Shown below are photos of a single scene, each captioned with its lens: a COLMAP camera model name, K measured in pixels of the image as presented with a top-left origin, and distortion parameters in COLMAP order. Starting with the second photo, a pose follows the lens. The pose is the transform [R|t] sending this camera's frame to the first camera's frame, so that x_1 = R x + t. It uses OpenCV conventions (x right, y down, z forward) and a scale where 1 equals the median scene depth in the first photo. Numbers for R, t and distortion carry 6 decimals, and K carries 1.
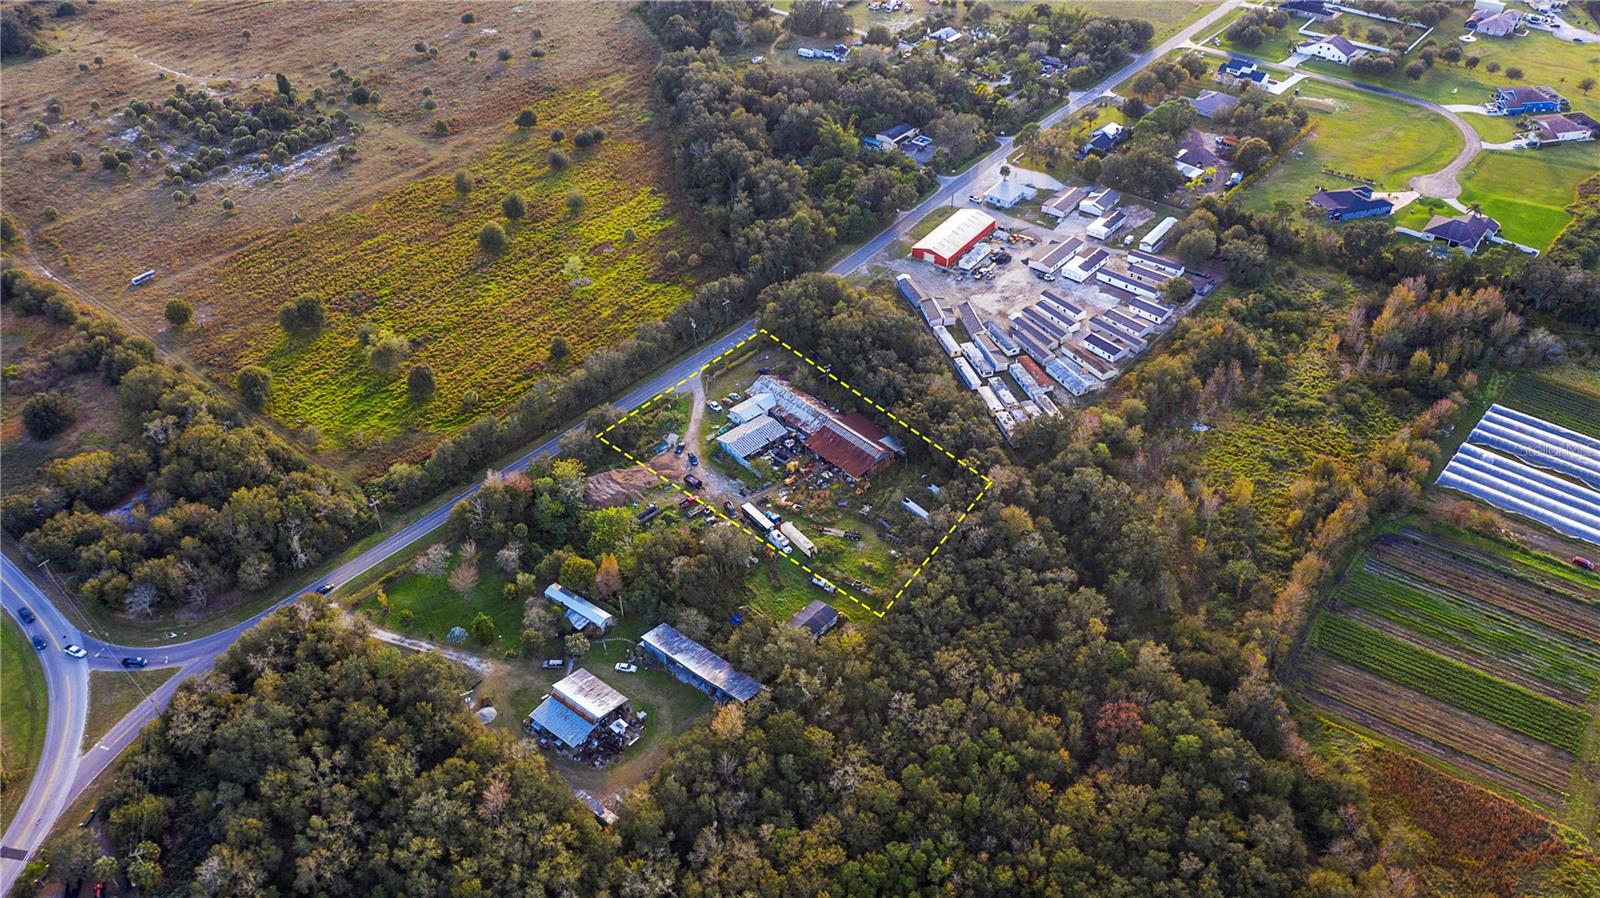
lens RADIAL K [[1270.7, 0, 792.2], [0, 1270.7, 446.3], [0, 0, 1]] dist [-0.008676, 0.006274]
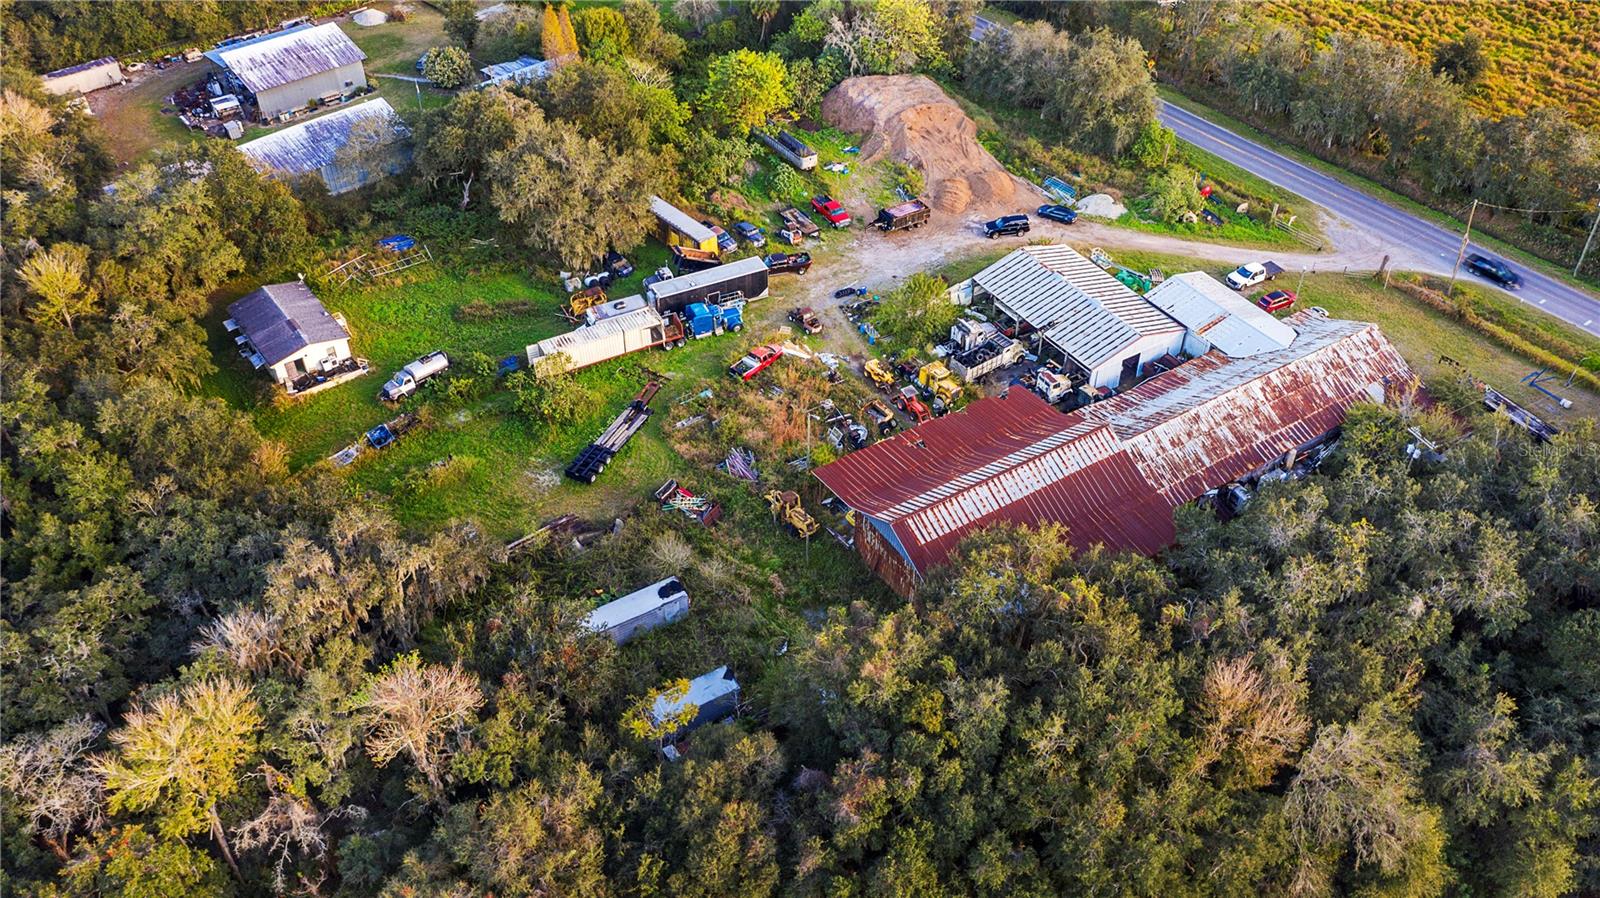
lens RADIAL K [[1270.7, 0, 792.2], [0, 1270.7, 446.3], [0, 0, 1]] dist [-0.008676, 0.006274]
pose [[-0.182876, 0.661875, -0.726965, 0.248891], [-0.598609, 0.511604, 0.616384, -0.150088], [0.779887, 0.547889, 0.302644, 0.859734]]
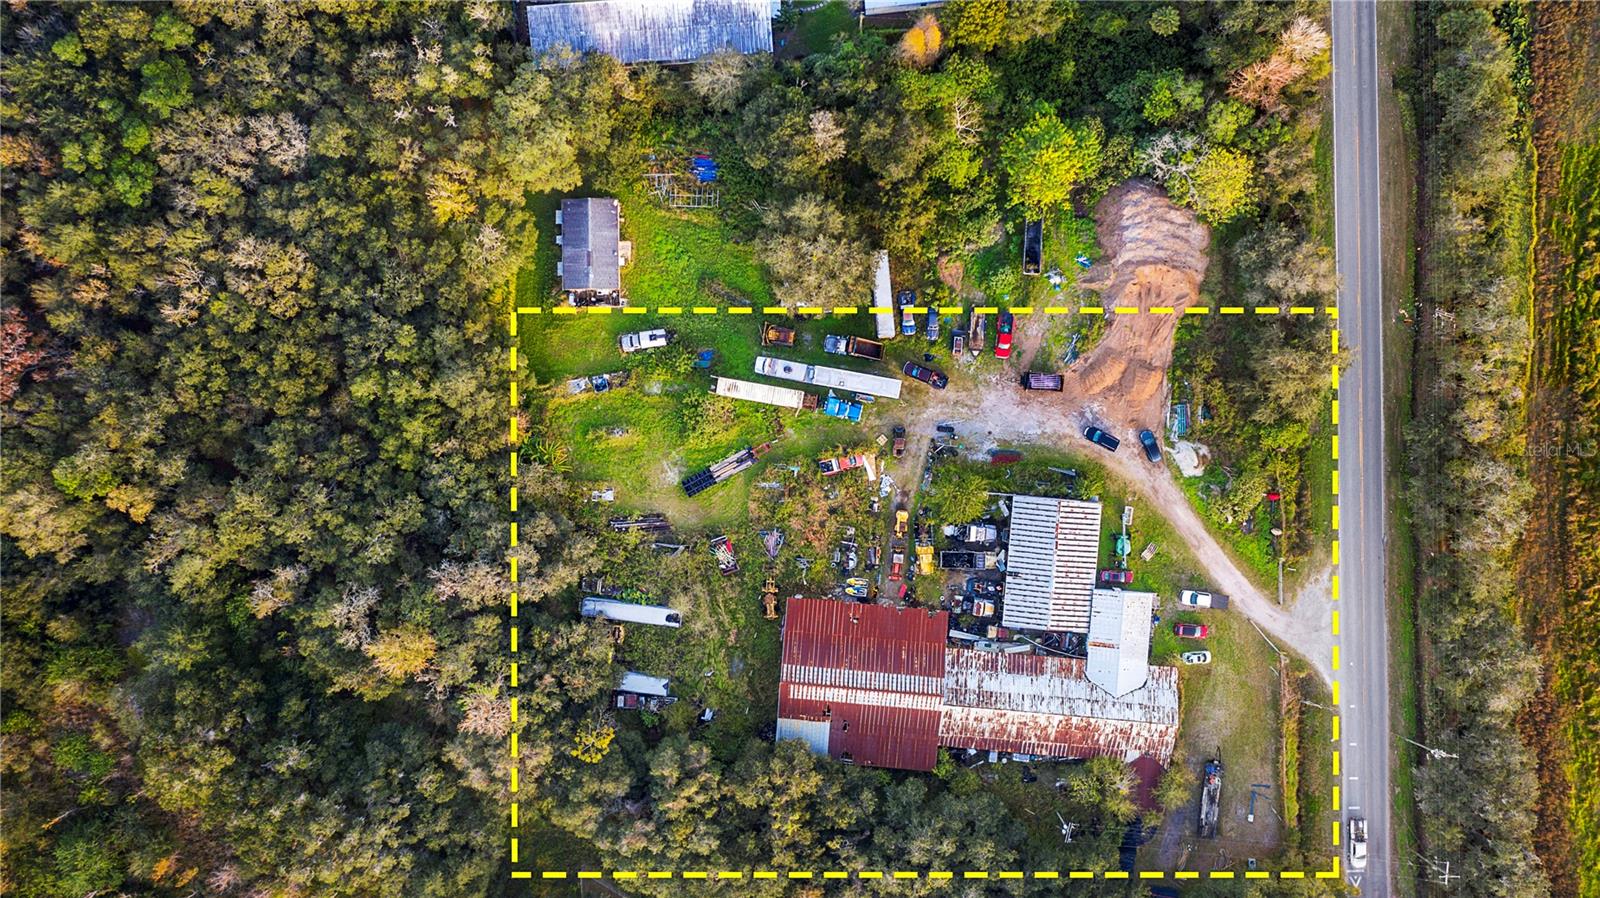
lens RADIAL K [[1270.7, 0, 792.2], [0, 1270.7, 446.3], [0, 0, 1]] dist [-0.008676, 0.006274]
pose [[-0.731335, 0.680799, 0.040754, -0.010693], [-0.391302, -0.467788, 0.792500, -0.319308], [0.558598, 0.563637, 0.608508, 0.638238]]
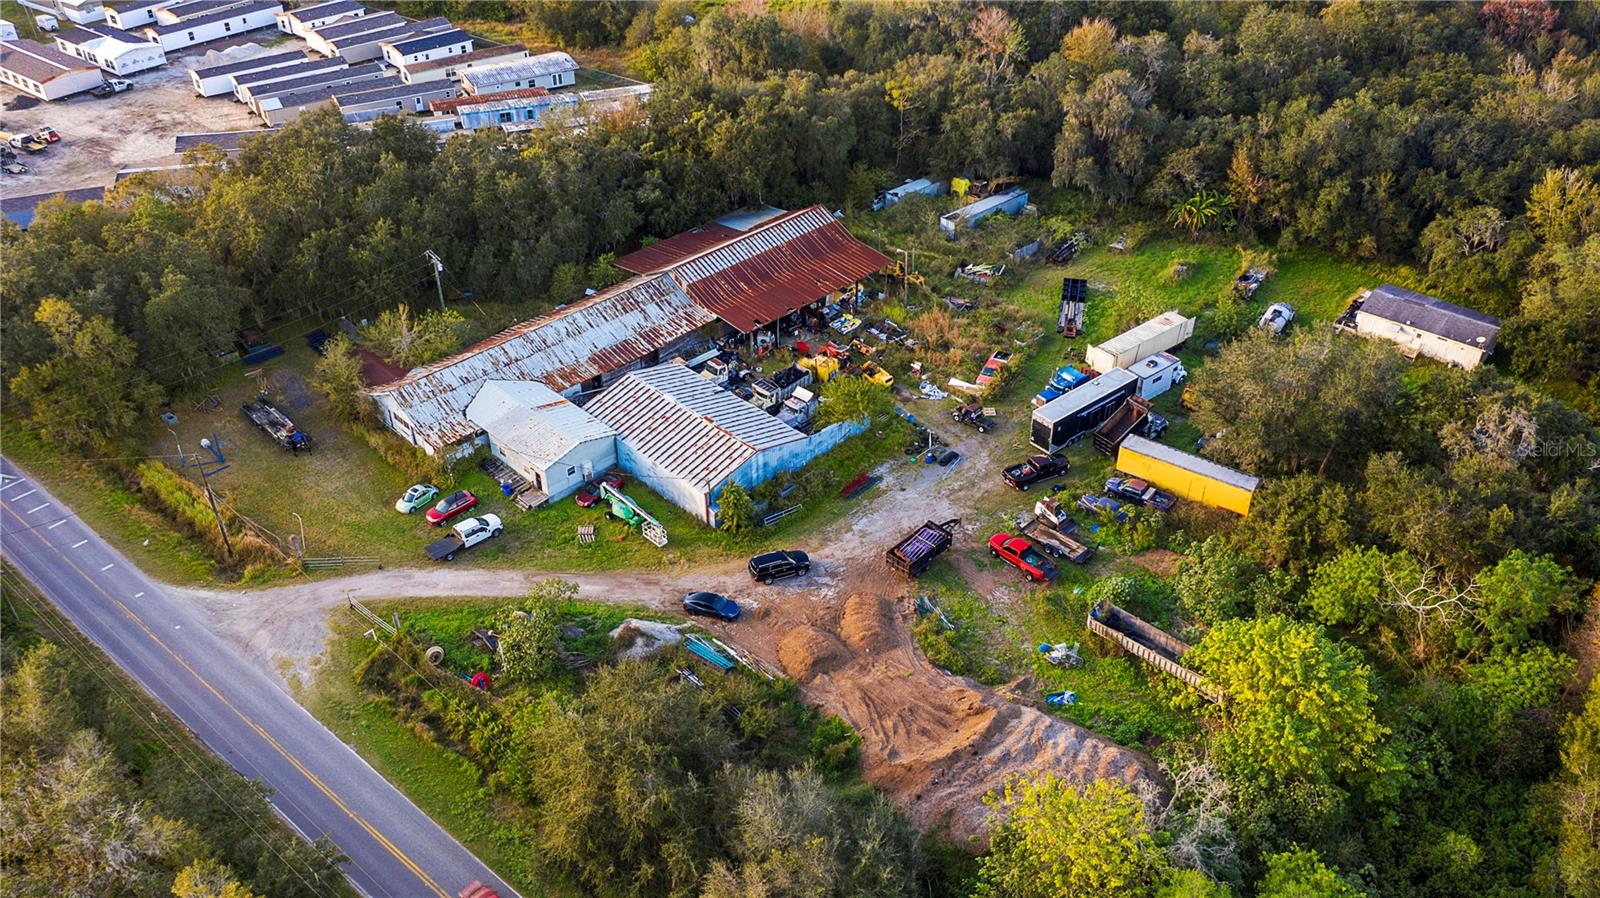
lens RADIAL K [[1270.7, 0, 792.2], [0, 1270.7, 446.3], [0, 0, 1]] dist [-0.008676, 0.006274]
pose [[-0.033676, -0.561132, 0.827041, -0.288363], [0.622989, 0.635285, 0.456396, -0.129435], [-0.781506, 0.530607, 0.328185, 0.881566]]
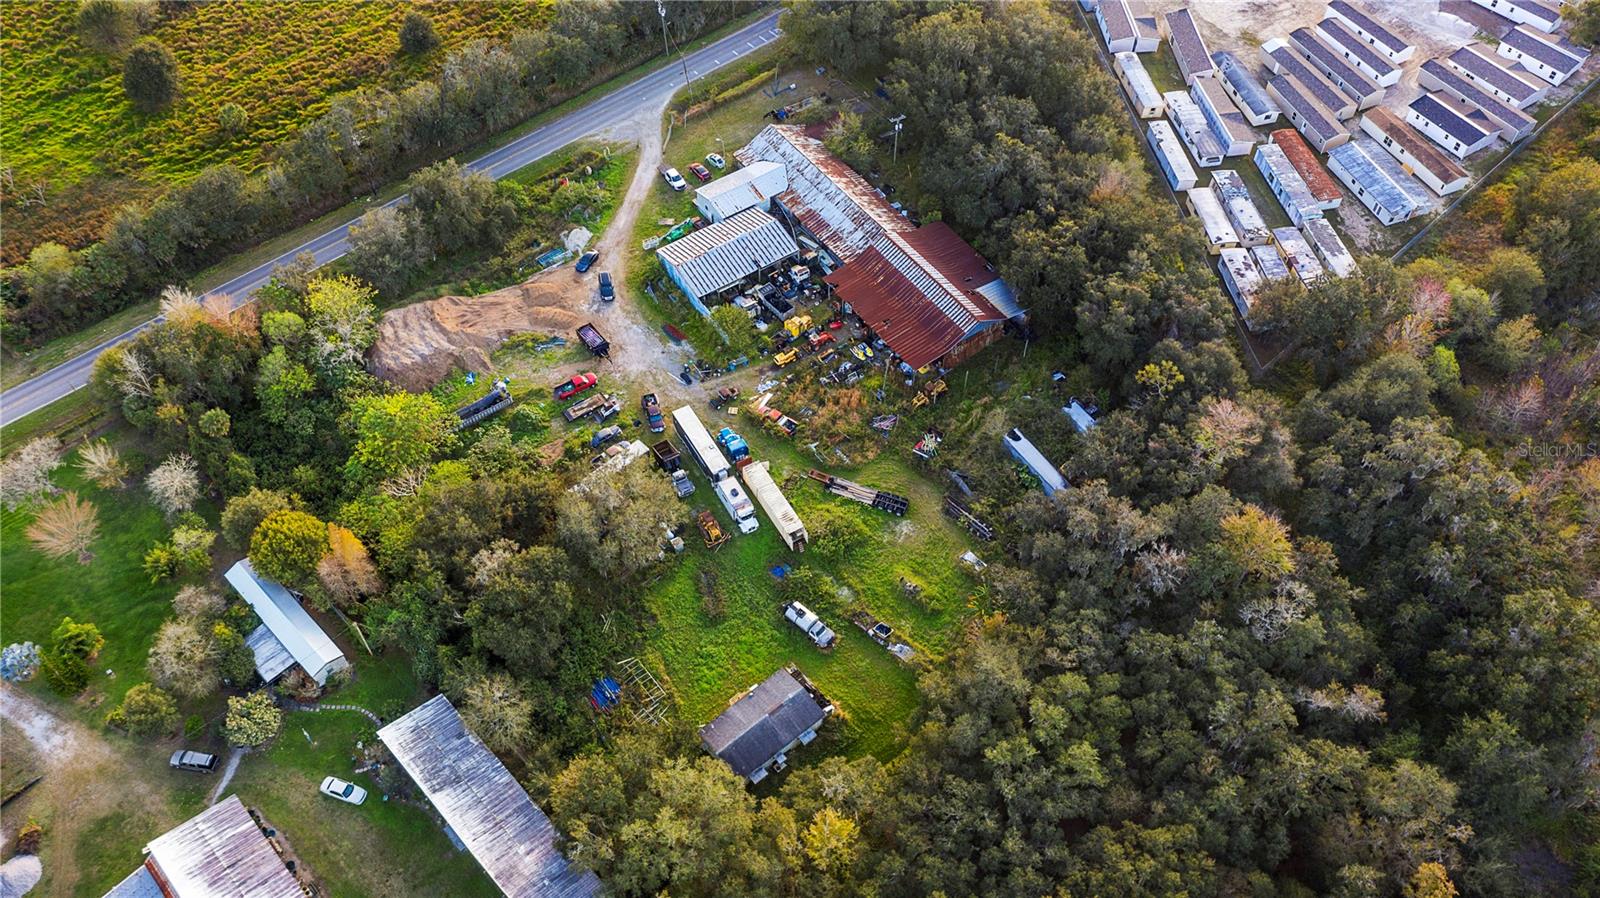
lens RADIAL K [[1270.7, 0, 792.2], [0, 1270.7, 446.3], [0, 0, 1]] dist [-0.008676, 0.006274]
pose [[0.990855, 0.111320, -0.076249, 0.040970], [-0.090042, 0.966391, 0.240792, -0.057243], [0.100491, -0.231724, 0.967577, 0.492808]]
